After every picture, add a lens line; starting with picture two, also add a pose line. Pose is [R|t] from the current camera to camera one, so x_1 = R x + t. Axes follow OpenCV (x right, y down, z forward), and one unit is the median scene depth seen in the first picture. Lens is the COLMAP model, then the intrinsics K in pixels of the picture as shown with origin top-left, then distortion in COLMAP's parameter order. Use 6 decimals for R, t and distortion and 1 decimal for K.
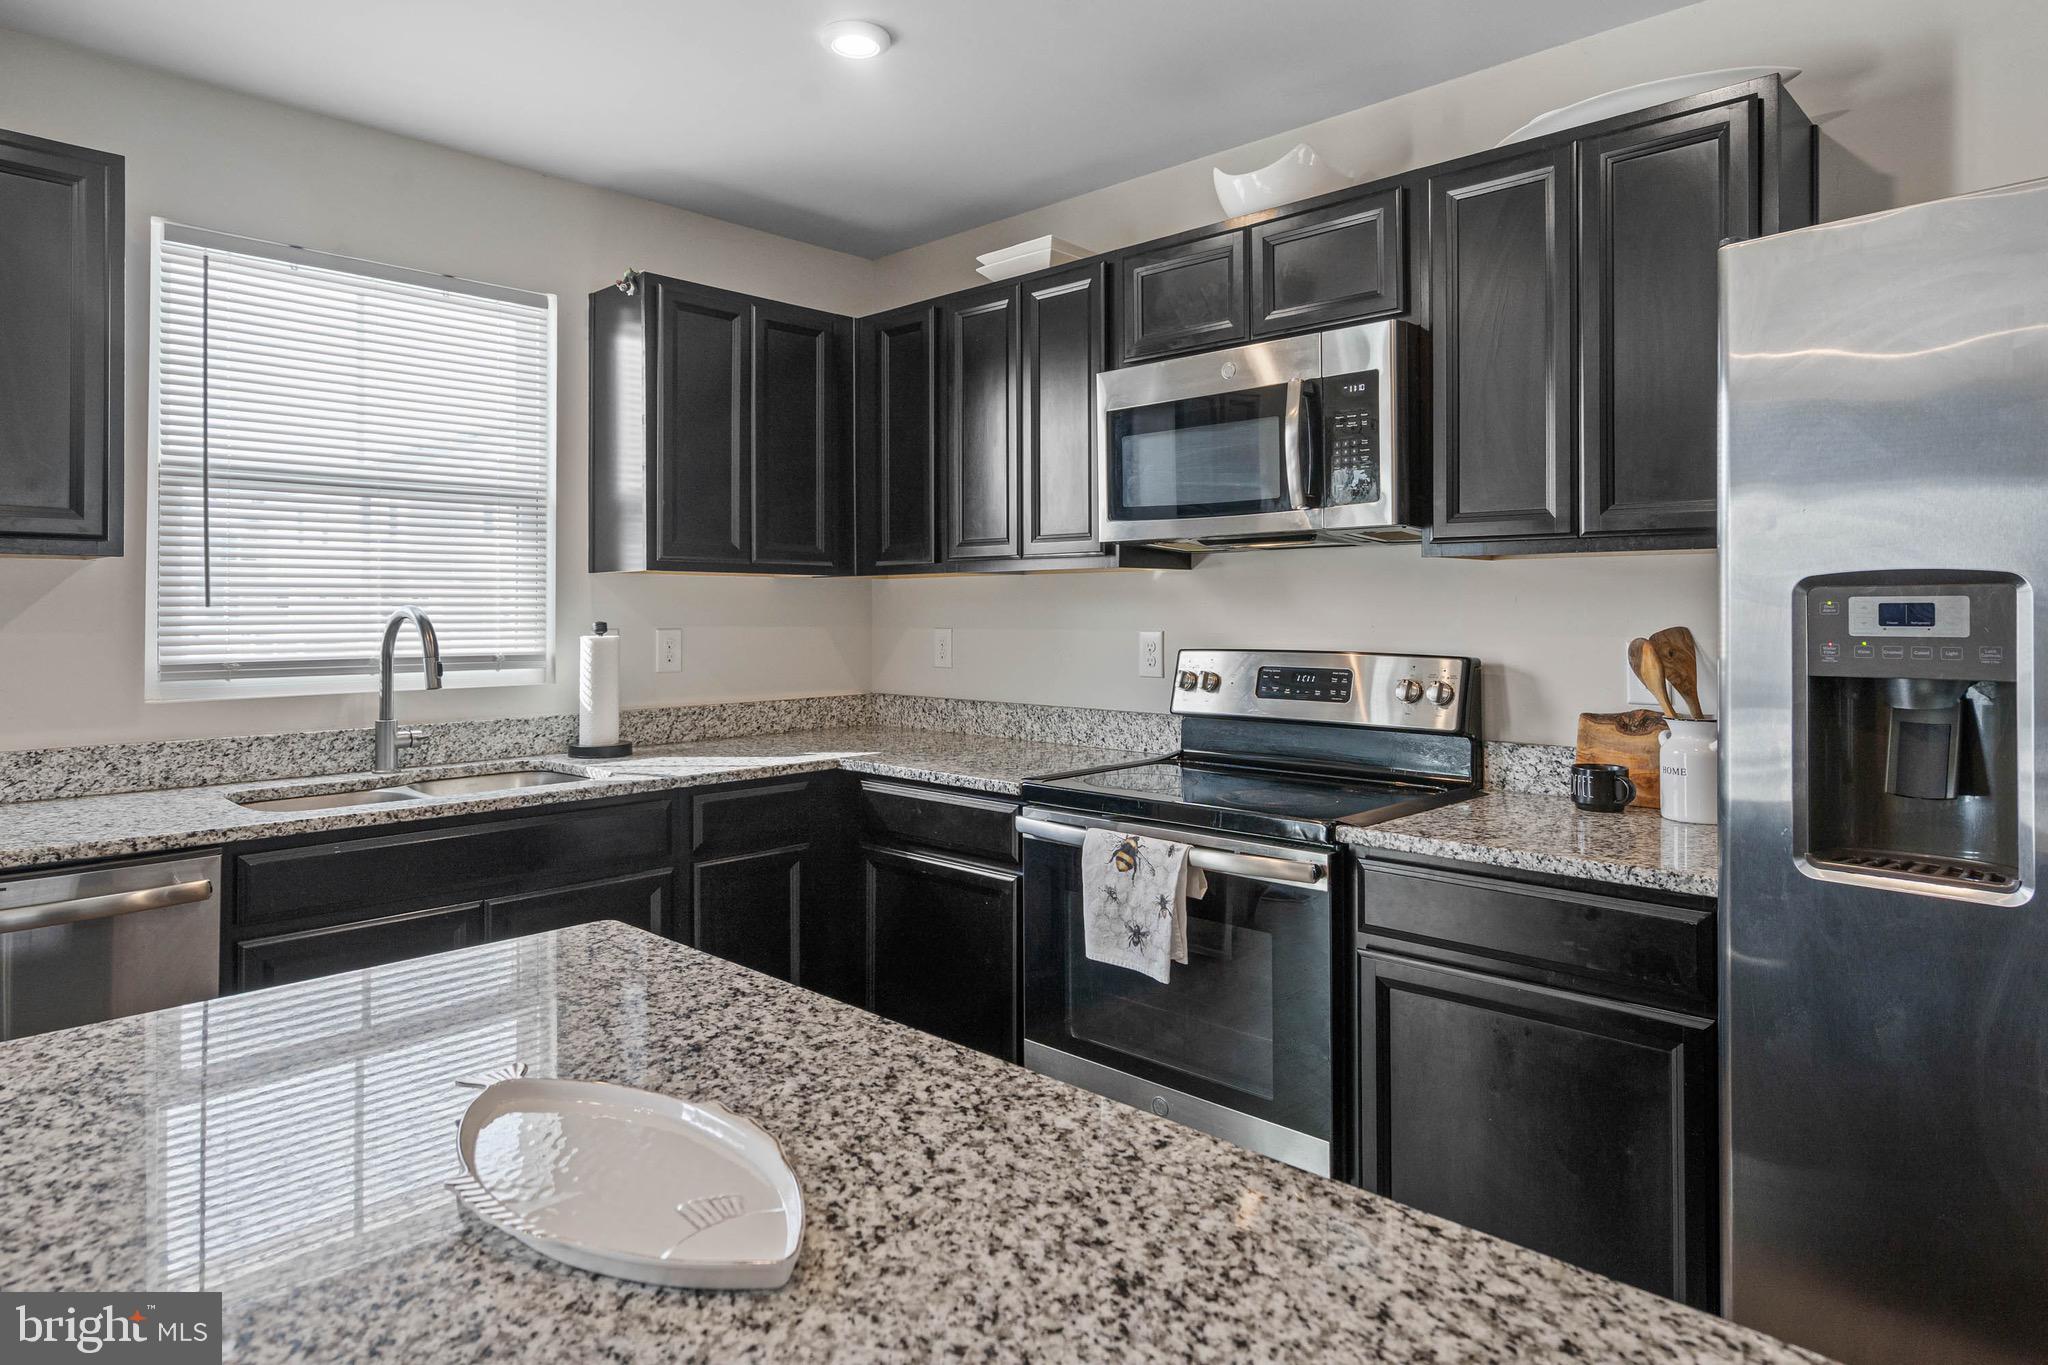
lens RADIAL K [[1210.5, 0, 1031.0], [0, 1210.5, 602.2], [0, 0, 1]] dist [-0.006223, 0.010115]
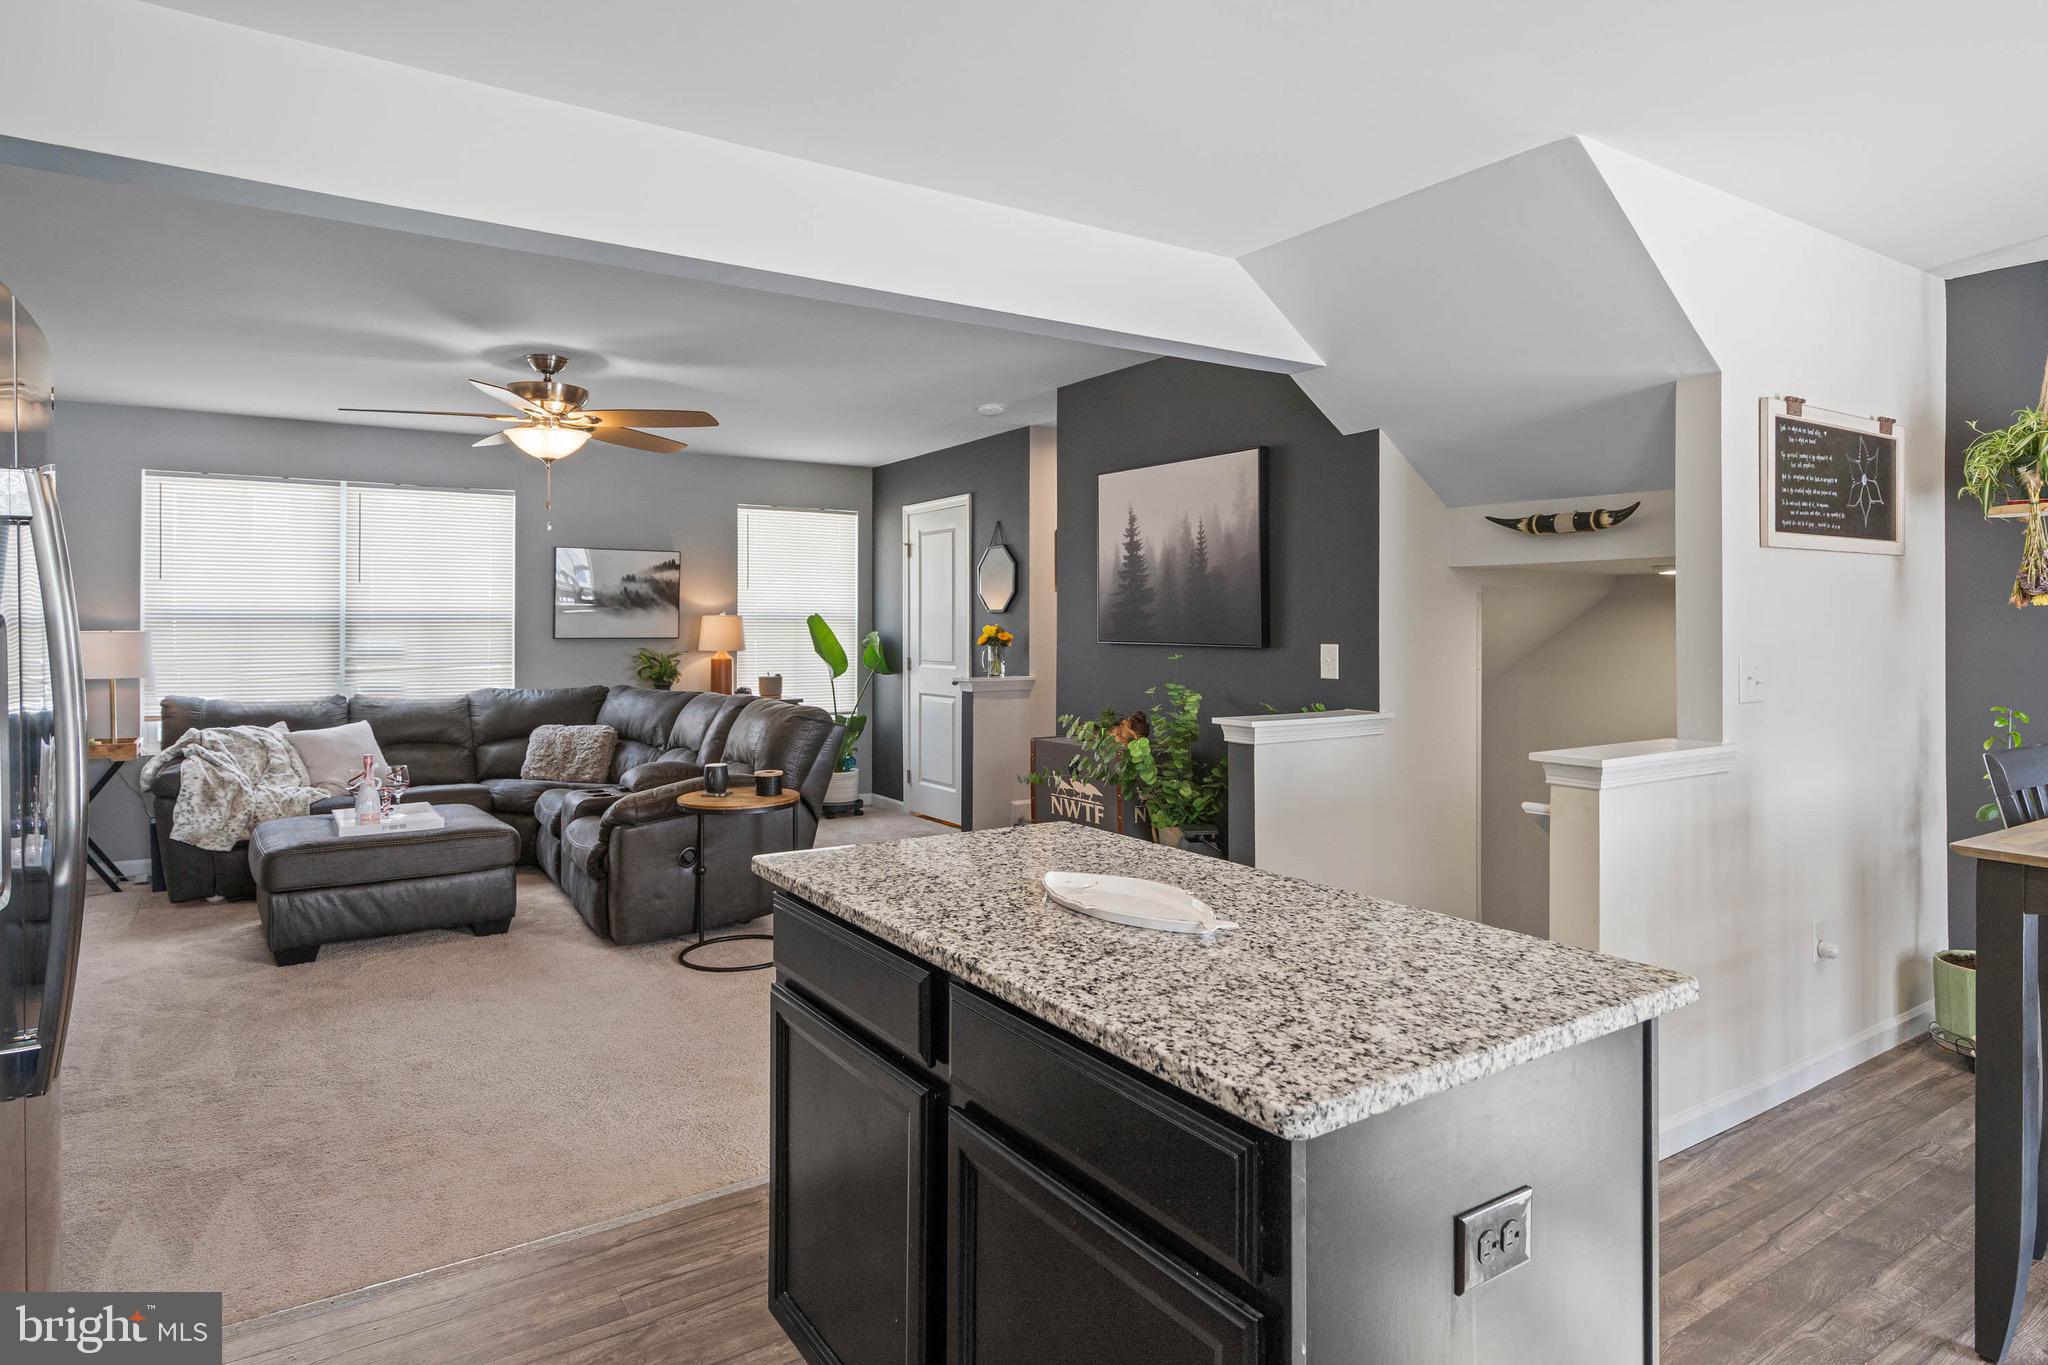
lens RADIAL K [[1160.2, 0, 1029.6], [0, 1160.2, 619.5], [0, 0, 1]] dist [0.008414, -0.001558]
pose [[-0.974602, -0.000009, 0.223943, -0.187338], [-0.002172, 0.999953, -0.009410, -0.006720], [-0.223932, -0.009657, -0.974557, 0.899800]]
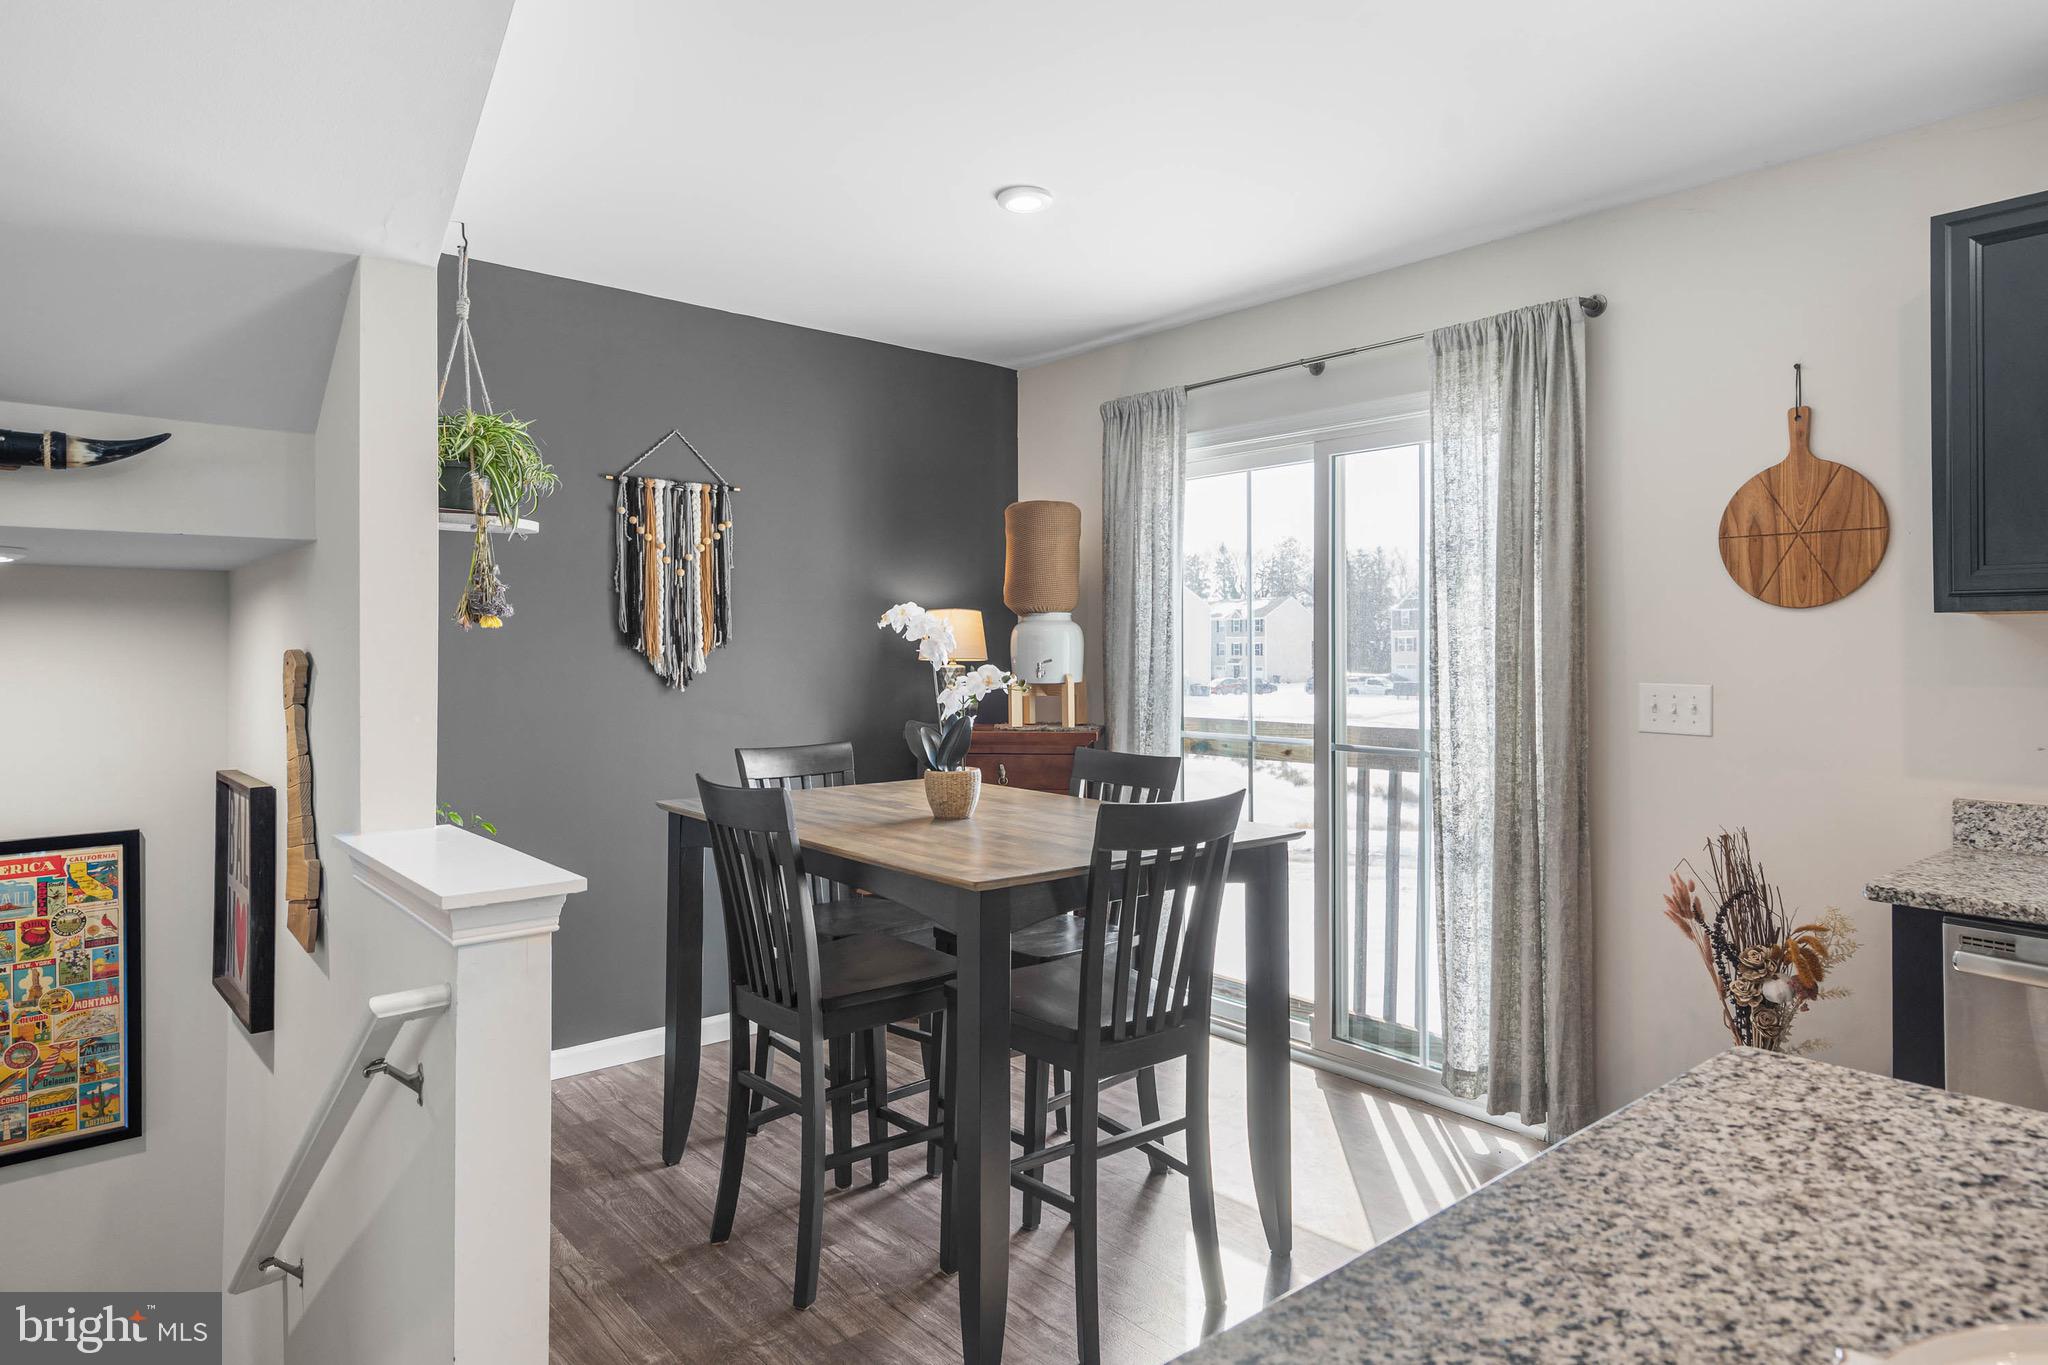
lens RADIAL K [[1210.5, 0, 1009.8], [0, 1210.5, 643.6], [0, 0, 1]] dist [-0.006223, 0.010115]
pose [[-0.113379, -0.003287, -0.993546, 0.129167], [0.007025, 0.999967, -0.004110, -0.011631], [0.993527, -0.007446, -0.113352, 0.132467]]
